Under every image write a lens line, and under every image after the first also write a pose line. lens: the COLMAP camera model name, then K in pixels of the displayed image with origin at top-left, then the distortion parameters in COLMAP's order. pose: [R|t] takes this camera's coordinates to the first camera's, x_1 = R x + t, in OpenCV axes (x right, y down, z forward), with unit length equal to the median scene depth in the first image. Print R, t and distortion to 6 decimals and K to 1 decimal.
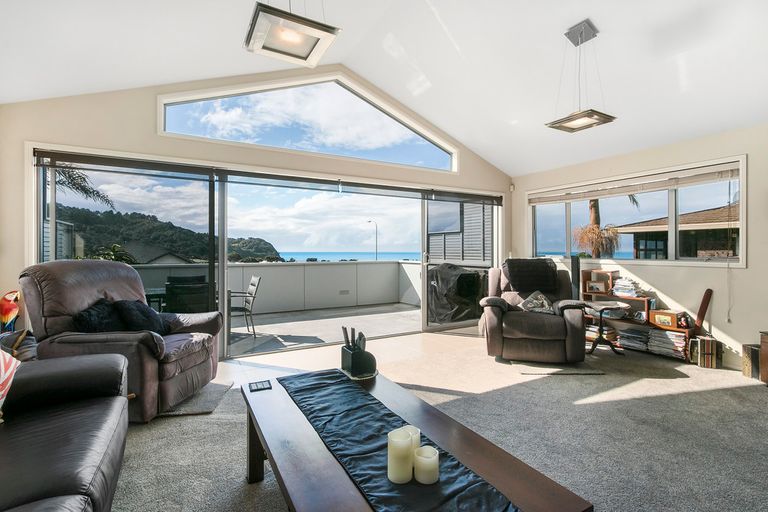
lens RADIAL K [[351.8, 0, 384.0], [0, 351.8, 256.0], [0, 0, 1]] dist [0.000010, 0.000739]
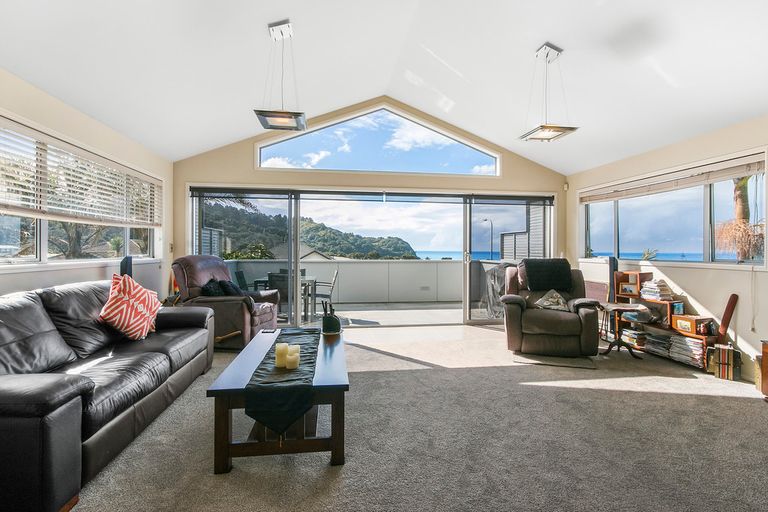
lens RADIAL K [[370.6, 0, 384.0], [0, 370.6, 256.0], [0, 0, 1]] dist [0.000541, 0.000031]
pose [[0.925838, 0.011939, -0.377731, 0.395686], [-0.011495, 0.999928, 0.003429, 0.002361], [0.377745, 0.001168, 0.925909, -0.203825]]
